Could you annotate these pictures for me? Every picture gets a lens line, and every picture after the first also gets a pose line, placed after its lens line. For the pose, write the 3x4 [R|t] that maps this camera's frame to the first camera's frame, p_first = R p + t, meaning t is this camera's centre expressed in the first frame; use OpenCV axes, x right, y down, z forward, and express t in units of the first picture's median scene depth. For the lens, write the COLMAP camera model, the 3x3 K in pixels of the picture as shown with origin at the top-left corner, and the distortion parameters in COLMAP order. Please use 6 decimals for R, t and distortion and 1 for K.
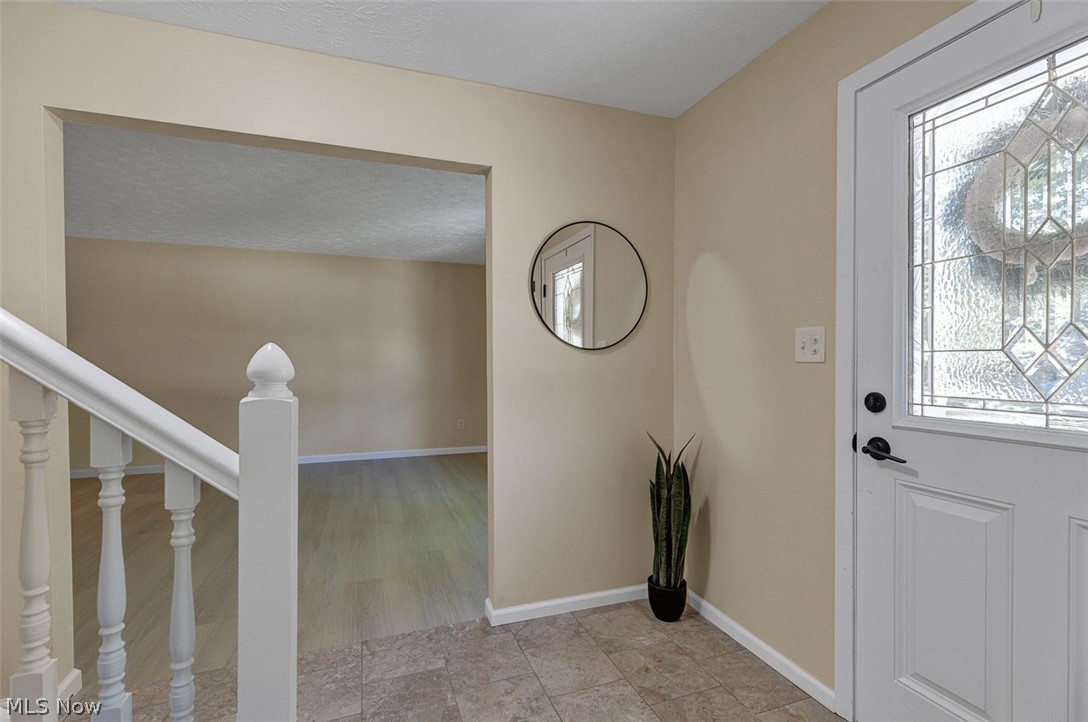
lens RADIAL K [[495.5, 0, 539.8], [0, 495.5, 365.0], [0, 0, 1]] dist [0.007213, -0.001770]
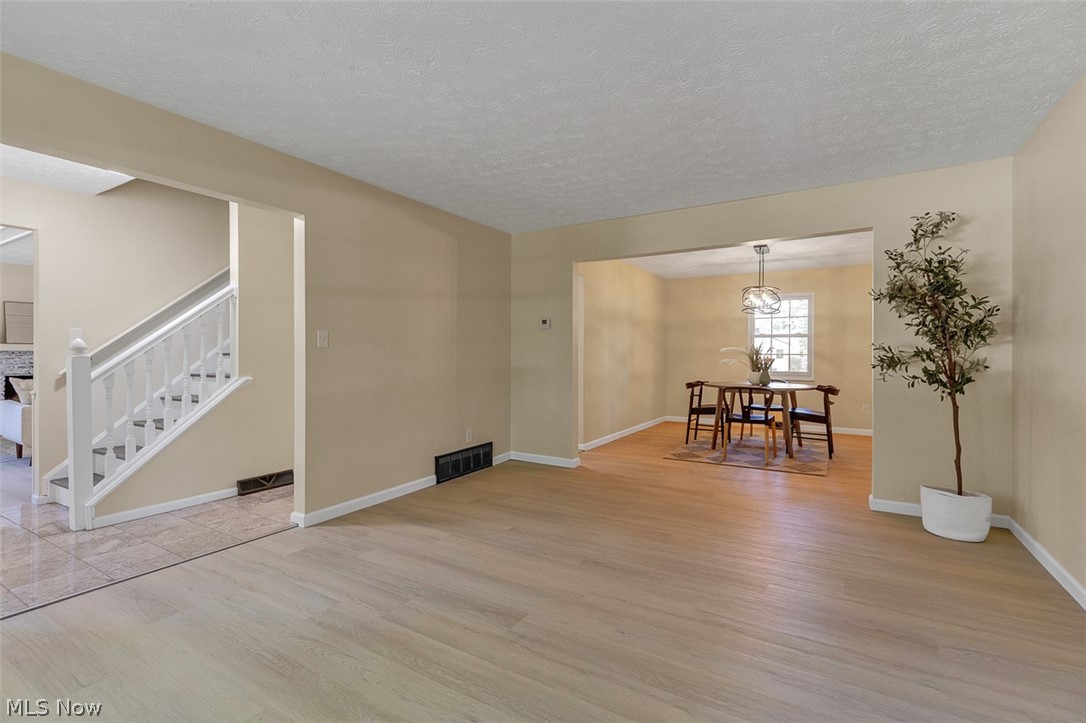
lens RADIAL K [[494.6, 0, 541.8], [0, 494.6, 354.8], [0, 0, 1]] dist [0.007213, -0.001770]
pose [[-0.774378, -0.001715, -0.632721, -0.537032], [-0.010208, 0.999900, 0.009784, 0.003786], [0.632641, 0.014035, -0.774318, 3.464321]]
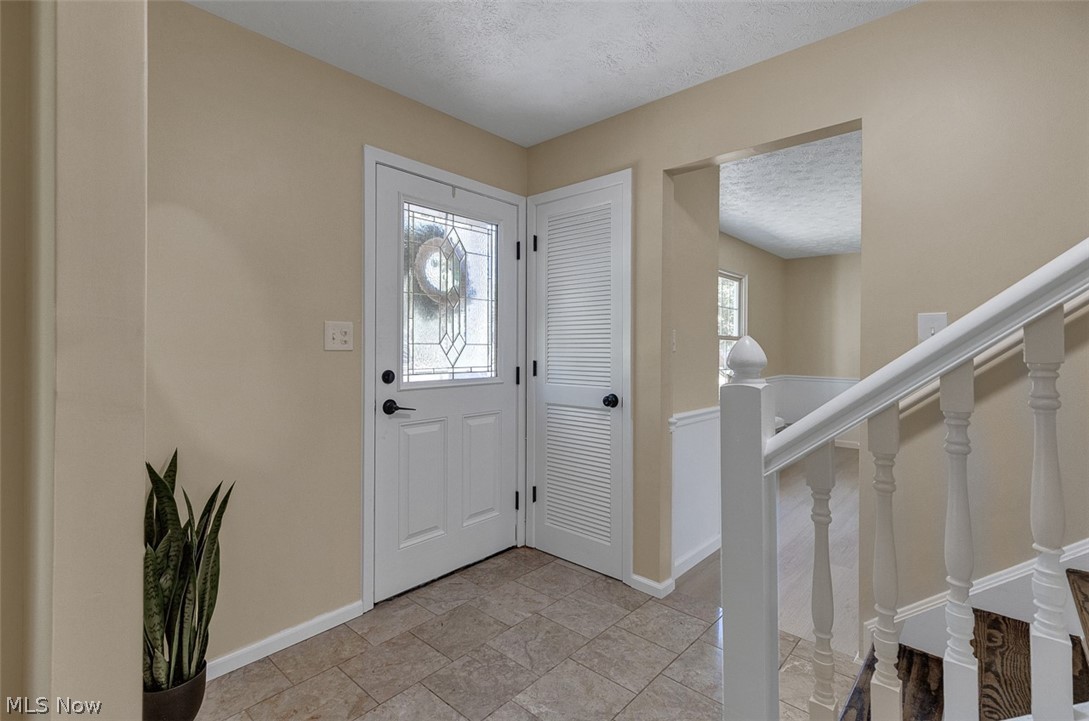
lens RADIAL K [[496.0, 0, 537.9], [0, 496.0, 347.0], [0, 0, 1]] dist [0.007213, -0.001770]
pose [[-0.459884, 0.006931, 0.887952, -0.868508], [0.012410, 0.999922, -0.001377, -0.007260], [-0.887892, 0.010386, -0.459934, 1.283166]]
